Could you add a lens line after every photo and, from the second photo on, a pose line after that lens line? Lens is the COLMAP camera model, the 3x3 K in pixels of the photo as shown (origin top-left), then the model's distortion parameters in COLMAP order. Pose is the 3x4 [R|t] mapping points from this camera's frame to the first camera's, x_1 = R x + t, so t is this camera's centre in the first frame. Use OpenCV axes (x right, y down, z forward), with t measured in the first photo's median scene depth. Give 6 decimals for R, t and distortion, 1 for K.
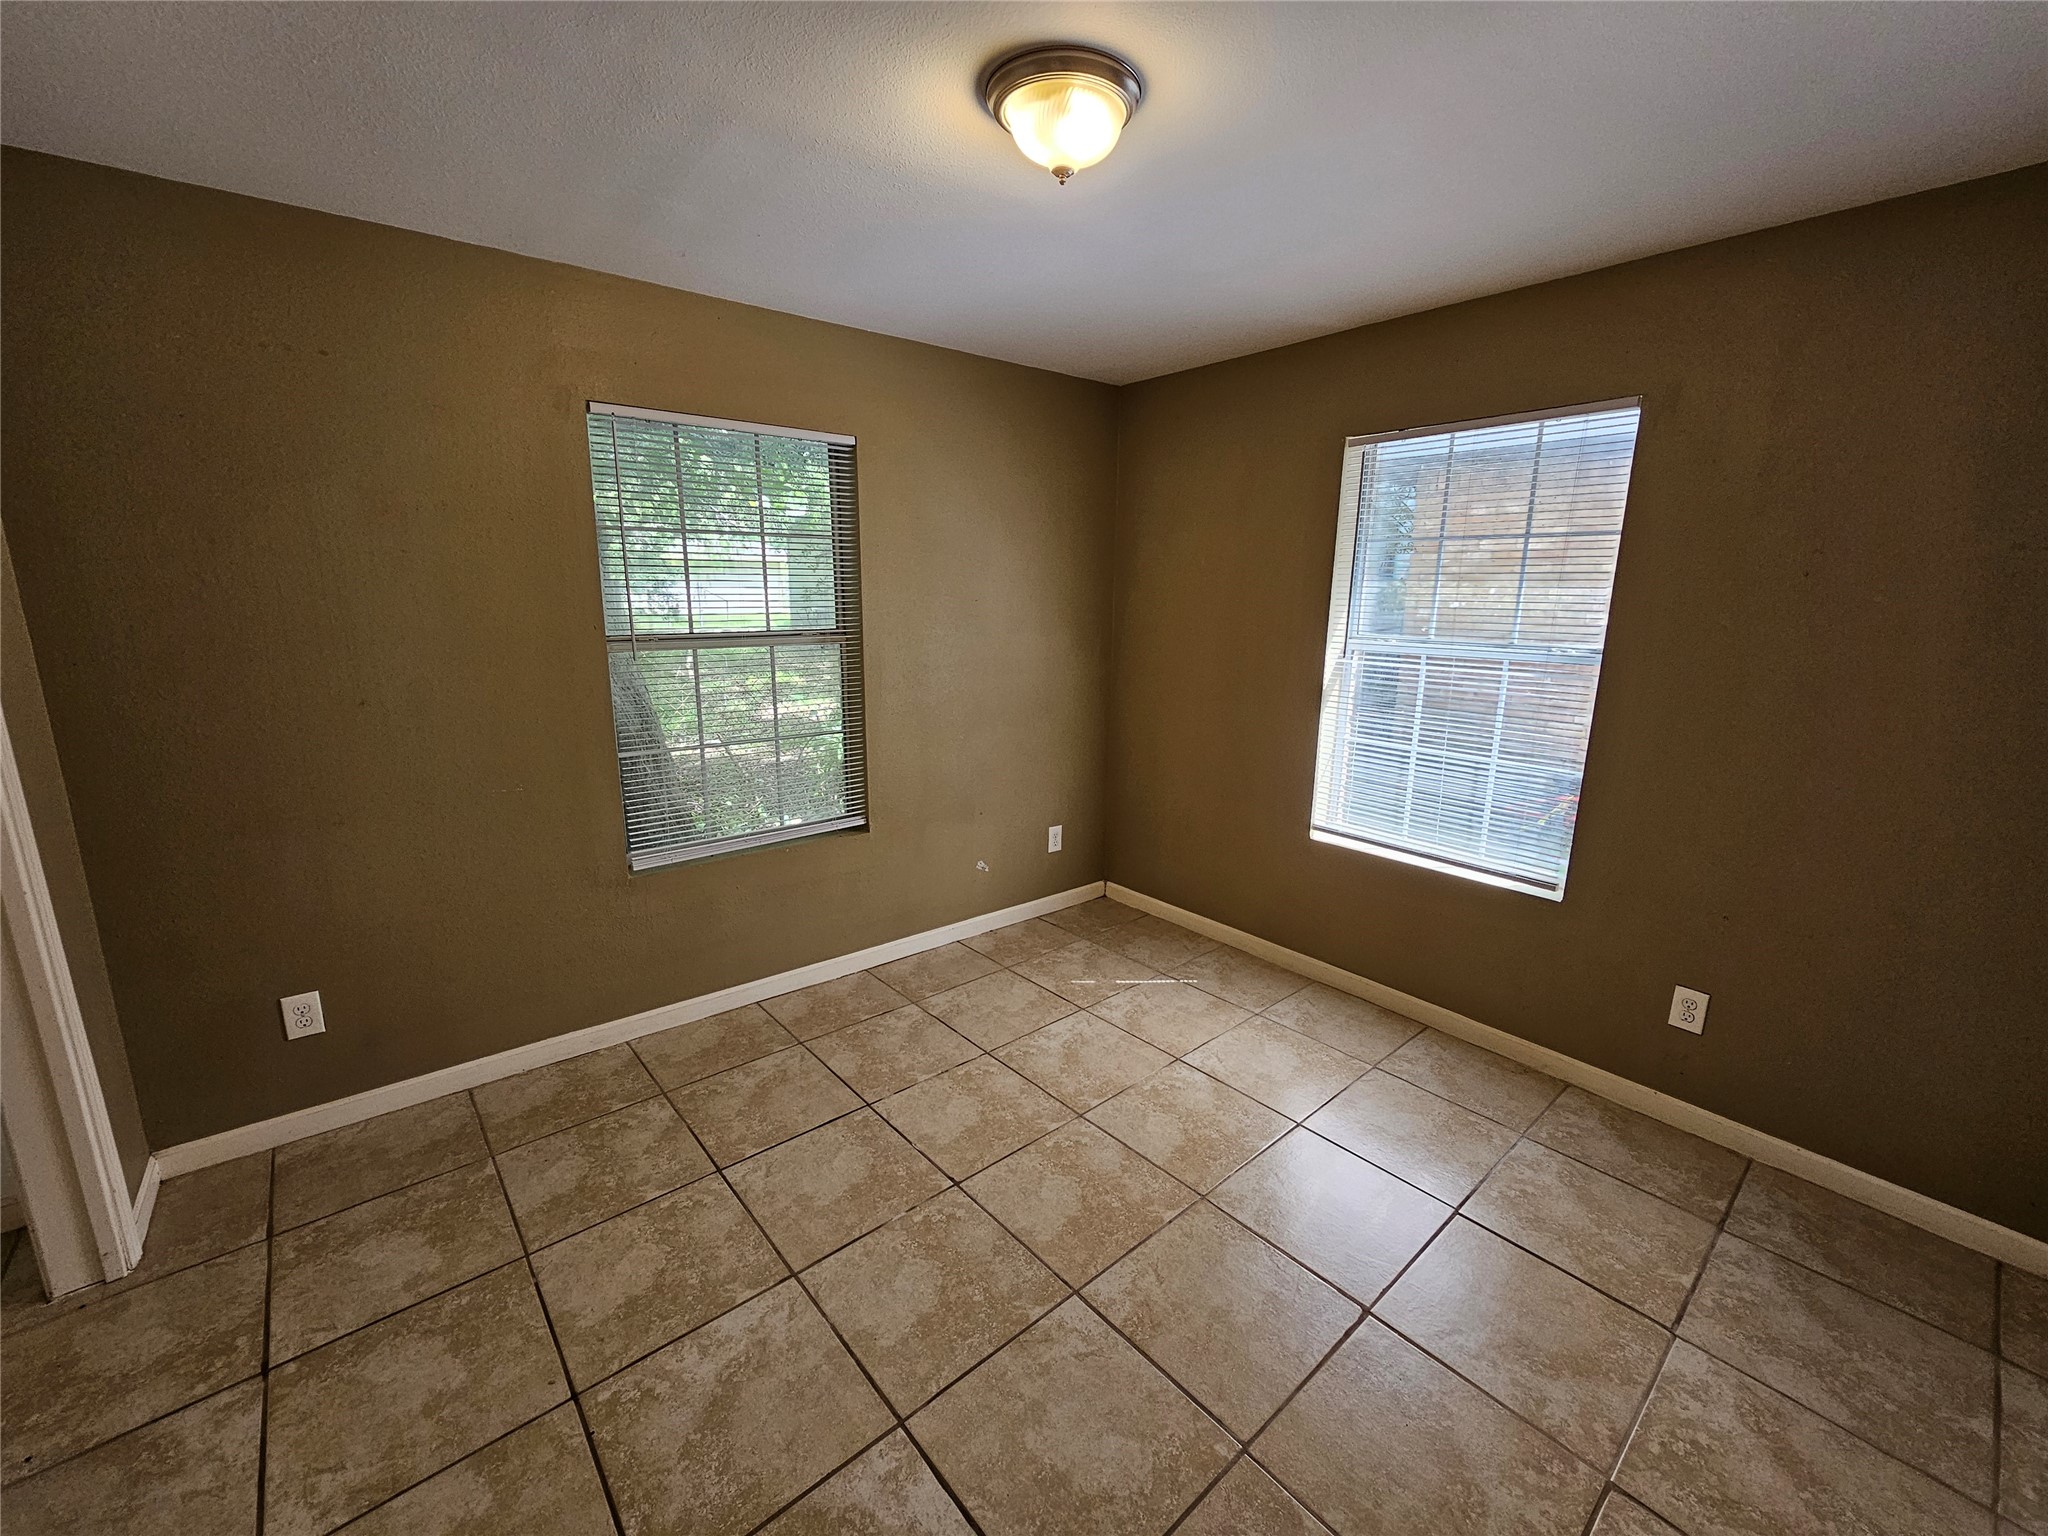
lens RADIAL K [[833.2, 0, 1033.9], [0, 833.2, 771.3], [0, 0, 1]] dist [-0.001777, 0.004194]
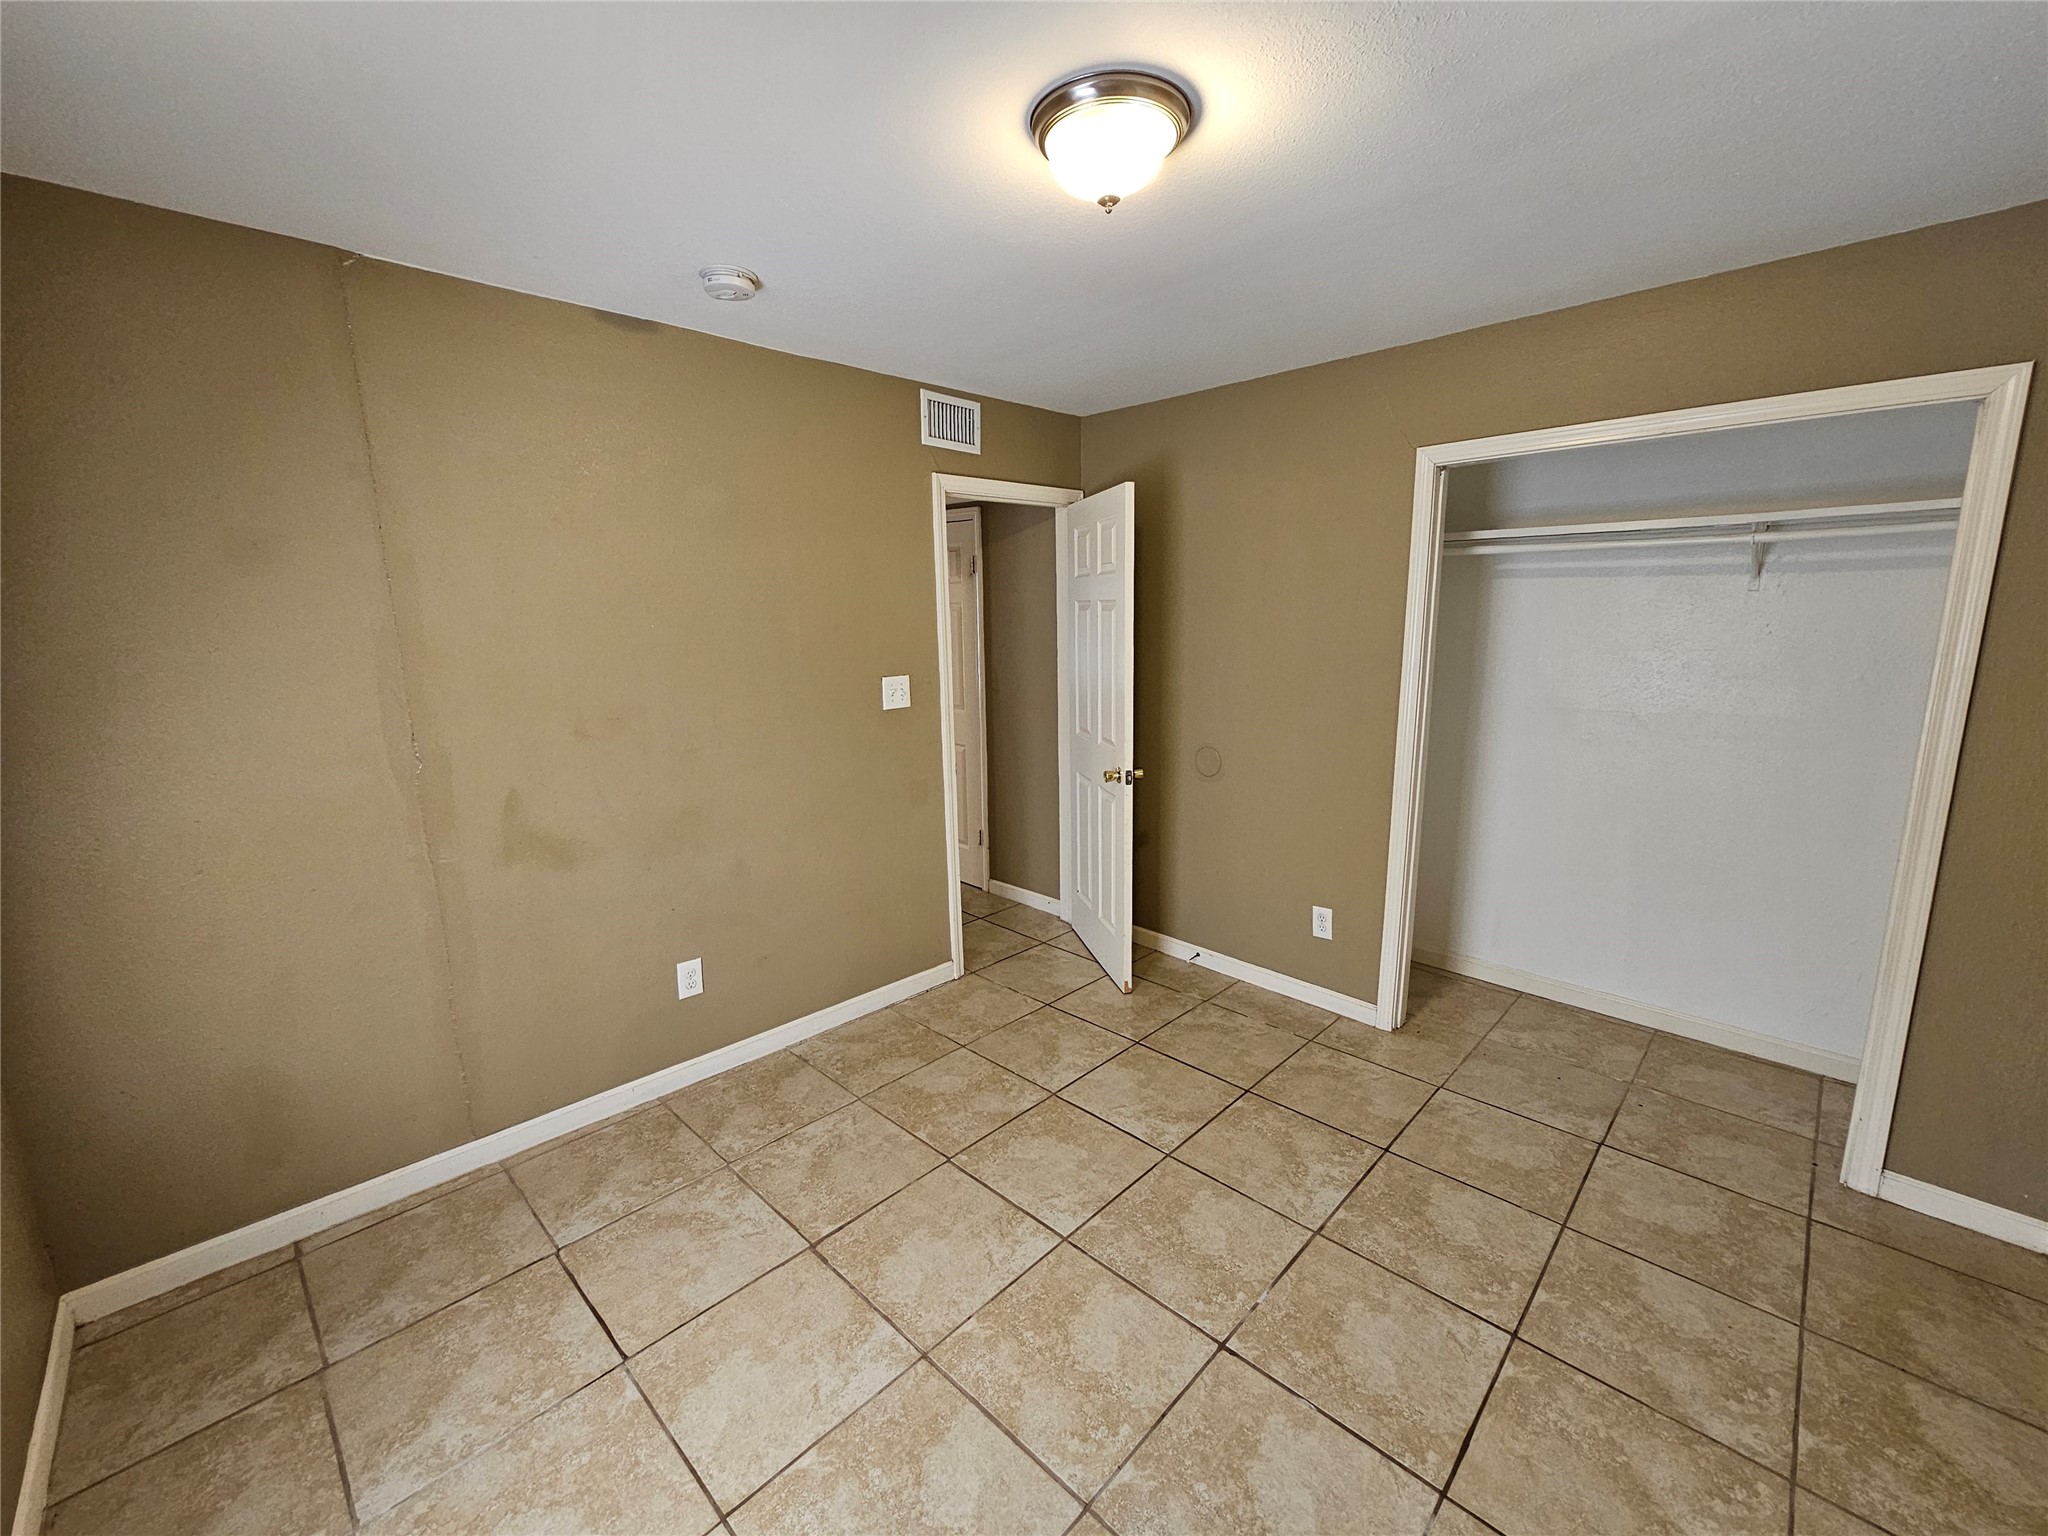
lens RADIAL K [[833.2, 0, 1033.9], [0, 833.2, 771.3], [0, 0, 1]] dist [-0.001777, 0.004194]
pose [[-0.995381, 0.017864, -0.094329, 0.176818], [-0.021792, 0.914851, 0.403204, -0.388277], [0.093500, 0.403397, -0.910235, 1.670166]]
